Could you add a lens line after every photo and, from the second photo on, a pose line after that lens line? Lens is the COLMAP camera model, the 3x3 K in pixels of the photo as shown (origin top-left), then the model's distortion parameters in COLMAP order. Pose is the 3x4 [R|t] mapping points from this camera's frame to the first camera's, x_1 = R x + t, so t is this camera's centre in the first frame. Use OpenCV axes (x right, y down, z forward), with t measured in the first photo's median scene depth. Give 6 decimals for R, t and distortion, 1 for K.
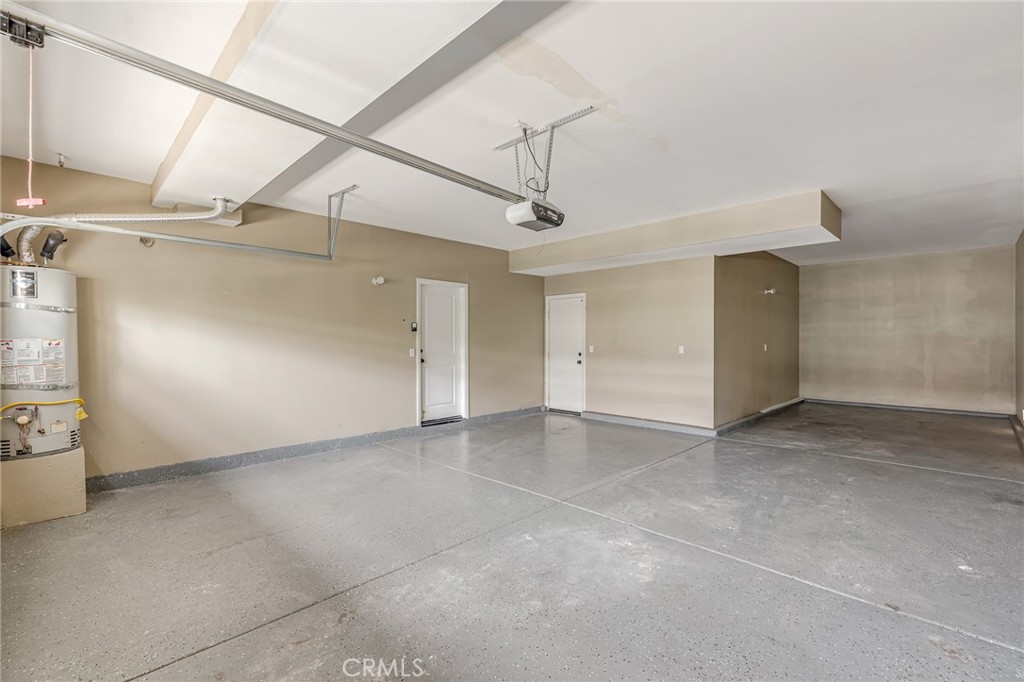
lens RADIAL K [[467.1, 0, 511.6], [0, 467.1, 341.3], [0, 0, 1]] dist [-0.000615, -0.000354]
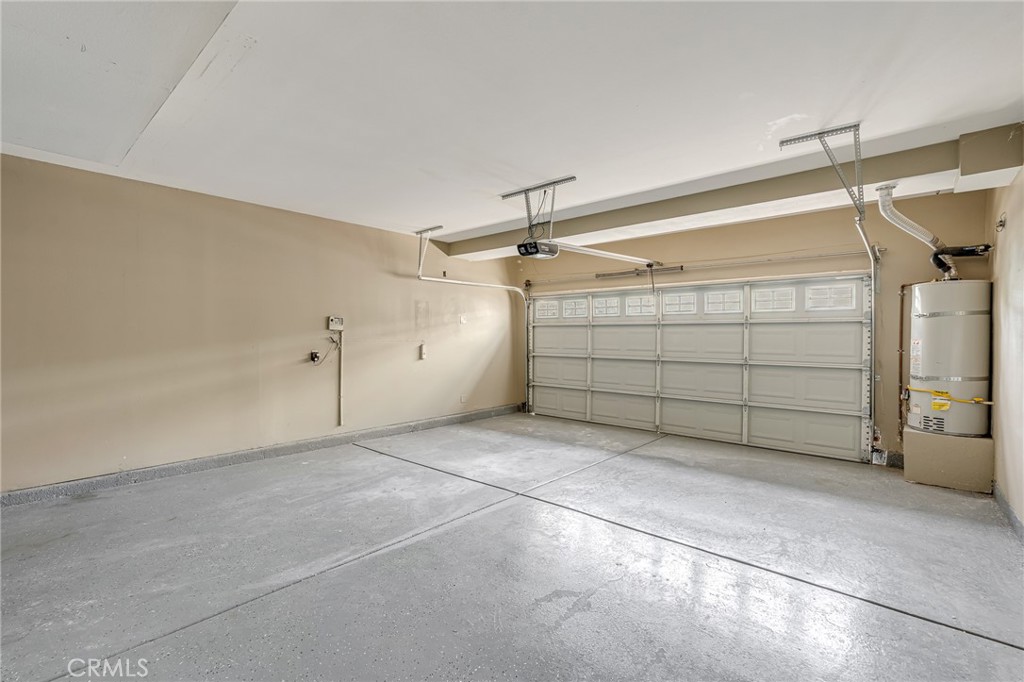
lens RADIAL K [[467.1, 0, 512.7], [0, 467.1, 339.1], [0, 0, 1]] dist [-0.000615, -0.000354]
pose [[-0.997260, 0.001076, -0.073966, 0.205741], [0.000487, 0.999968, 0.007988, -0.016722], [0.073973, 0.007930, -0.997229, 2.125157]]
